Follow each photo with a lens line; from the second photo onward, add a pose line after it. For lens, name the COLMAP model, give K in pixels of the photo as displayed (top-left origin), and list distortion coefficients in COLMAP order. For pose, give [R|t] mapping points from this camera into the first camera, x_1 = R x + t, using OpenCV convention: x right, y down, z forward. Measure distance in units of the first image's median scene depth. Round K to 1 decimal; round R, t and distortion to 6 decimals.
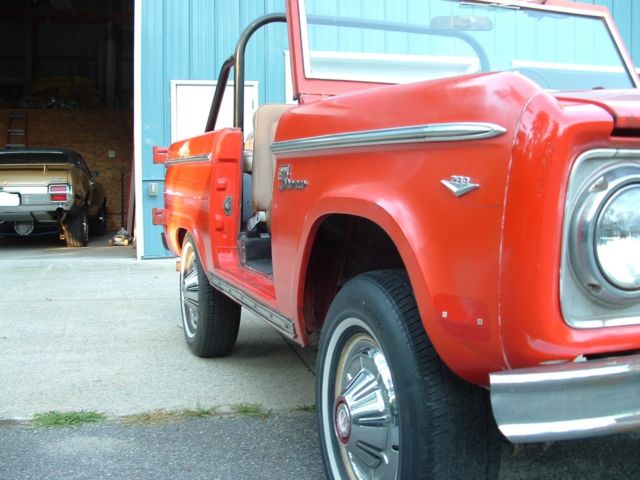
lens RADIAL K [[753.5, 0, 320.0], [0, 753.5, 240.0], [0, 0, 1]] dist [-0.261000, 0.320630]
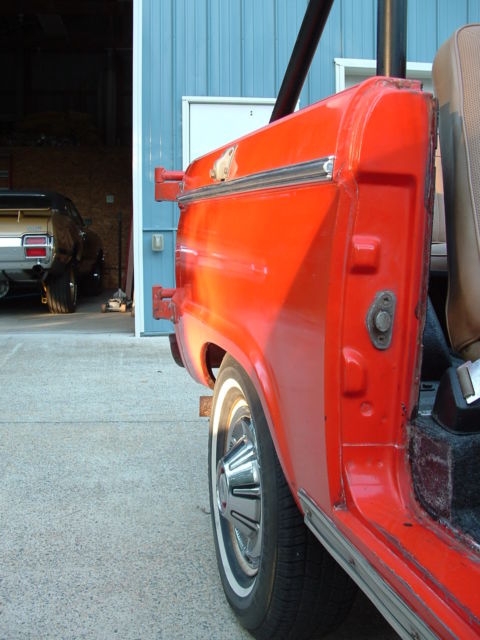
lens RADIAL K [[753.5, 0, 226.1], [0, 753.5, 317.5], [0, 0, 1]] dist [-0.261000, 0.320630]
pose [[0.991327, 0.019590, -0.129952, -0.055050], [-0.014871, 0.999198, 0.037188, -0.021588], [0.130577, -0.034933, 0.990823, 0.252254]]
